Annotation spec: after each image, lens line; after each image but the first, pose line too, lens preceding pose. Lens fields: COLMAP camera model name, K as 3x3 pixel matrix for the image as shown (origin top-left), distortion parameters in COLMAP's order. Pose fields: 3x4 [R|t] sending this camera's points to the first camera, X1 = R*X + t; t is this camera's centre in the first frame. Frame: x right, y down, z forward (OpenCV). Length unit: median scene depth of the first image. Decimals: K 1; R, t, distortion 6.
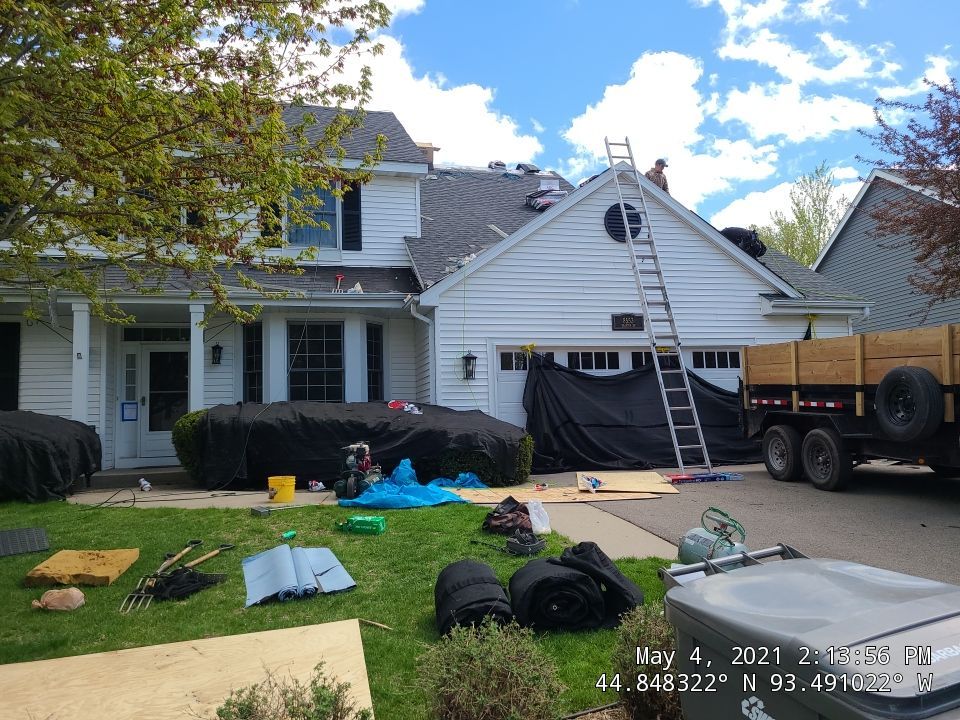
lens RADIAL K [[688.9, 0, 479.5], [0, 688.9, 381.2], [0, 0, 1]] dist [0.045338, 0.000845]
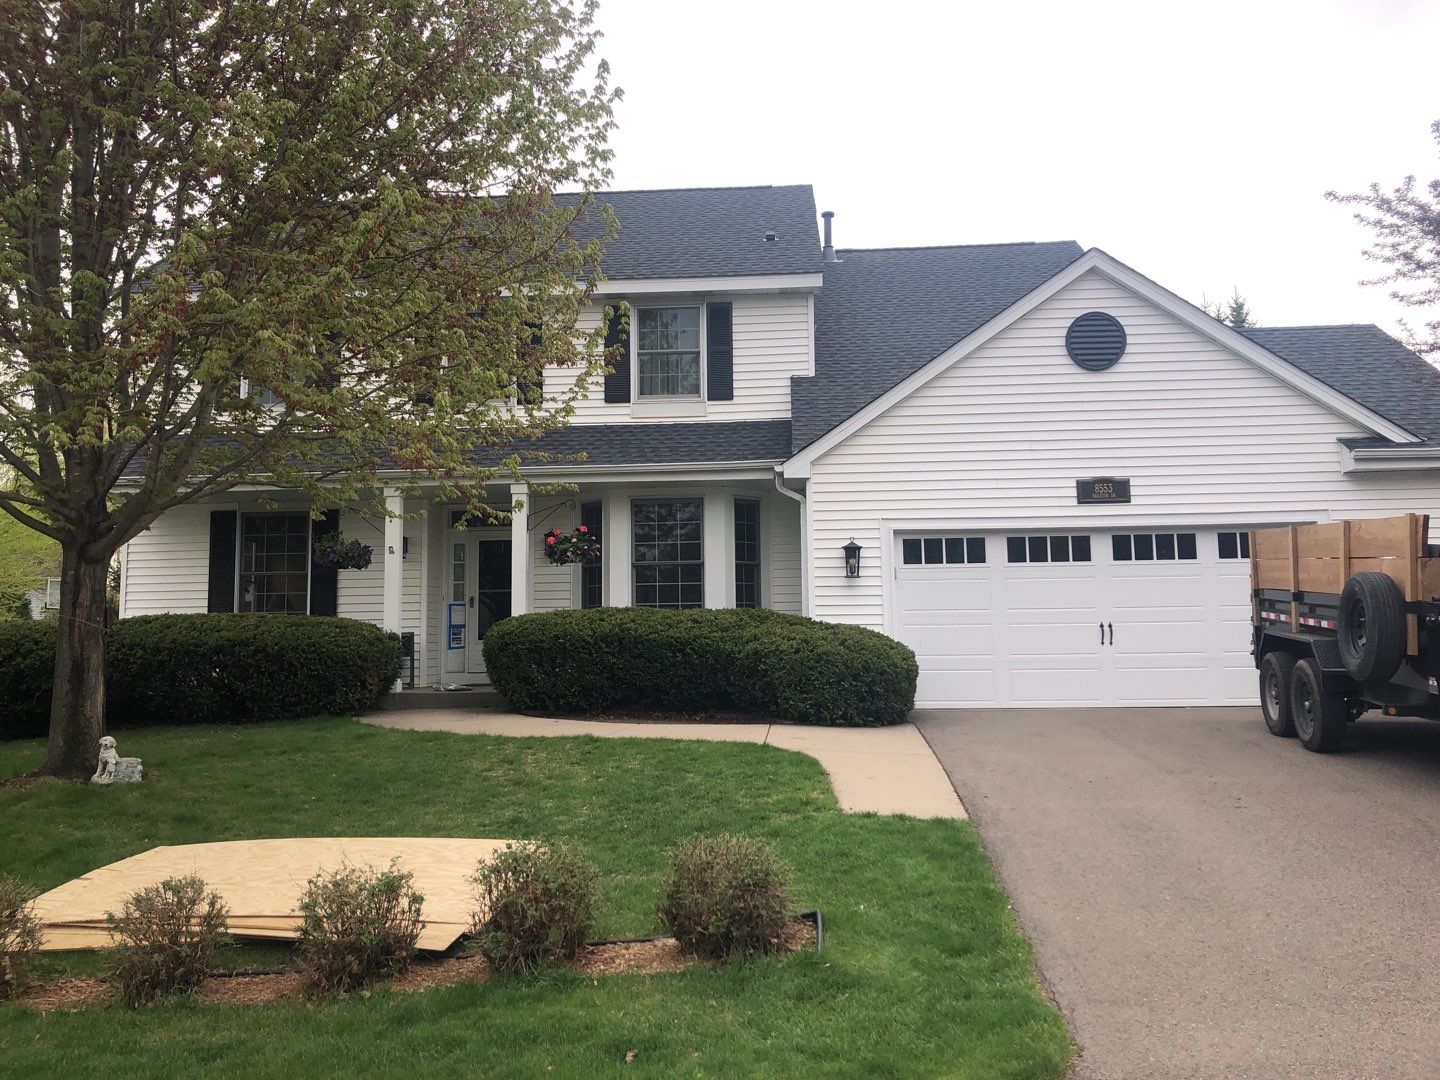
lens RADIAL K [[1098.2, 0, 723.6], [0, 1098.2, 562.7], [0, 0, 1]] dist [0.047124, -0.046626]
pose [[0.951308, -0.002665, -0.308231, 0.196178], [0.003508, 0.999991, 0.002181, -0.019824], [0.308222, -0.003156, 0.951309, -0.126045]]
